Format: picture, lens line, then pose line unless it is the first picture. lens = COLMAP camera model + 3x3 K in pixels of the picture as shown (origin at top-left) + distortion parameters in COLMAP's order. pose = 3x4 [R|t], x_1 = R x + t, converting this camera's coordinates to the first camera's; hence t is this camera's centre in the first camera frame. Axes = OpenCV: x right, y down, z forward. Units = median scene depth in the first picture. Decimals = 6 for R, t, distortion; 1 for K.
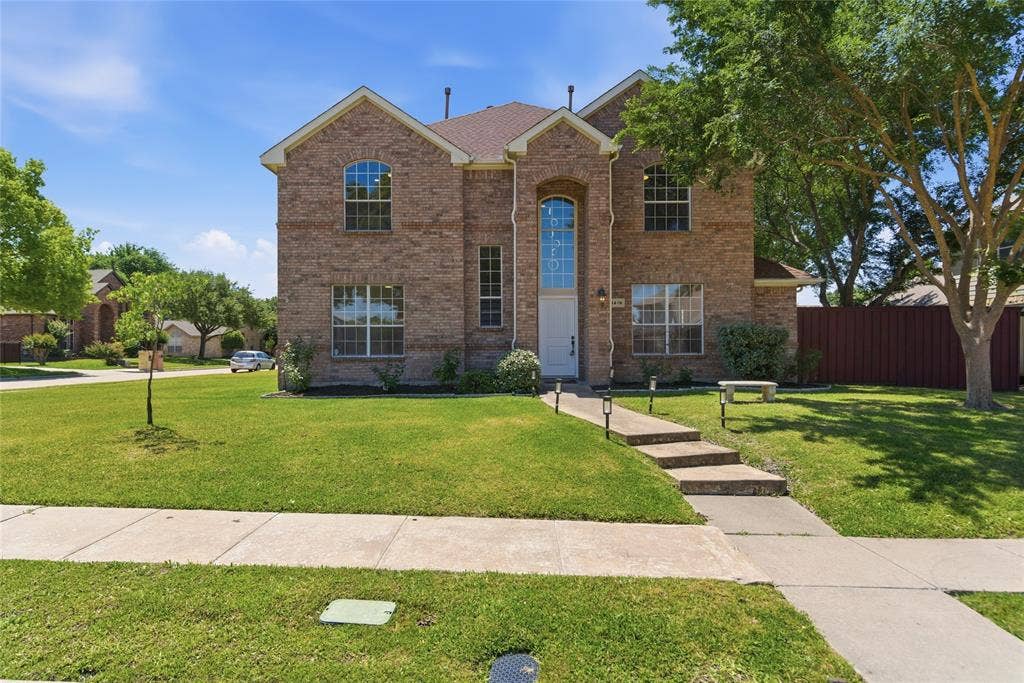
lens RADIAL K [[501.1, 0, 515.9], [0, 501.1, 346.9], [0, 0, 1]] dist [0.002334, 0.000090]
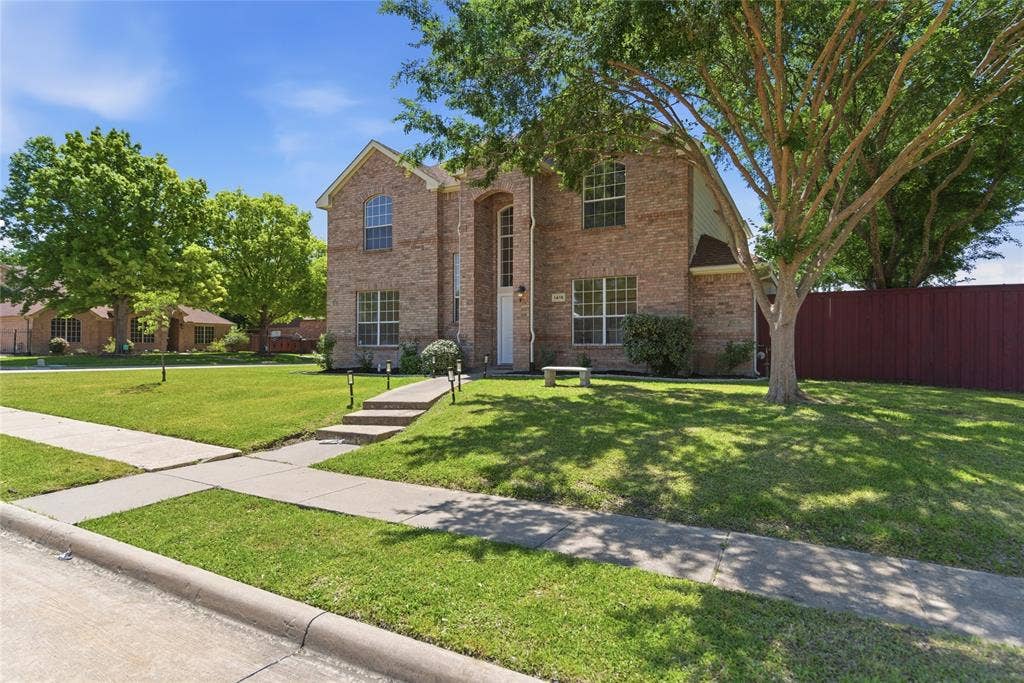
lens RADIAL K [[505.2, 0, 530.4], [0, 505.2, 340.2], [0, 0, 1]] dist [-0.000105, 0.000016]
pose [[0.905678, -0.002065, -0.423961, 0.626069], [0.000733, 0.999994, -0.003305, 0.009317], [0.423966, 0.002683, 0.905674, -0.022370]]
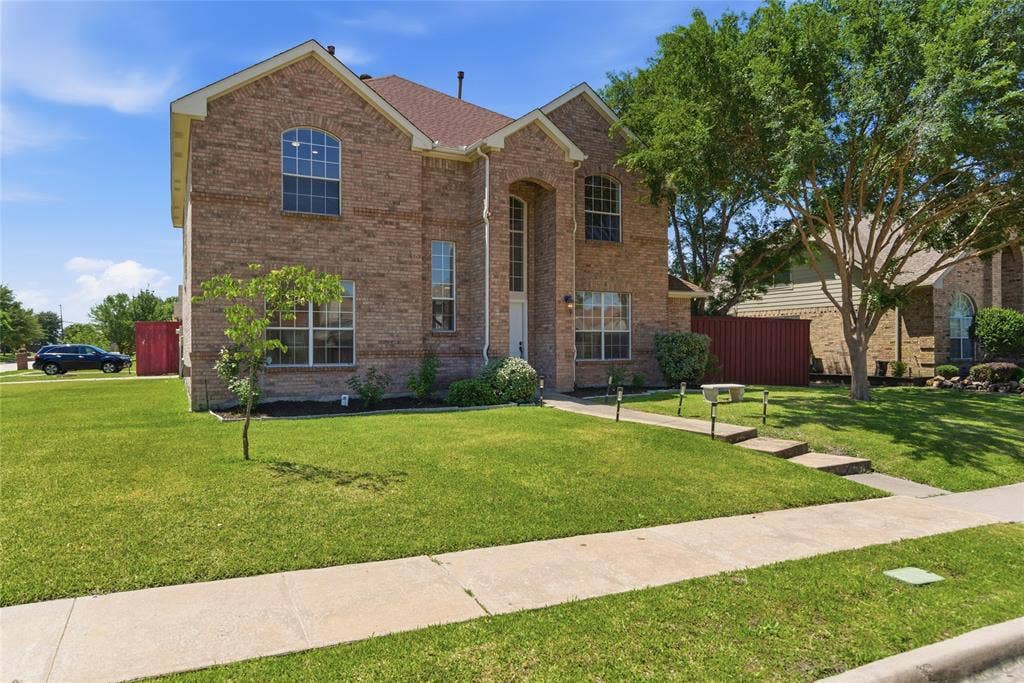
lens RADIAL K [[560.9, 0, 512.0], [0, 560.9, 341.5], [0, 0, 1]] dist [-0.003964, 0.000870]
pose [[0.912143, 0.005788, 0.409830, -0.372538], [-0.000550, 0.999917, -0.012896, -0.008936], [-0.409871, 0.011537, 0.912071, 0.025203]]
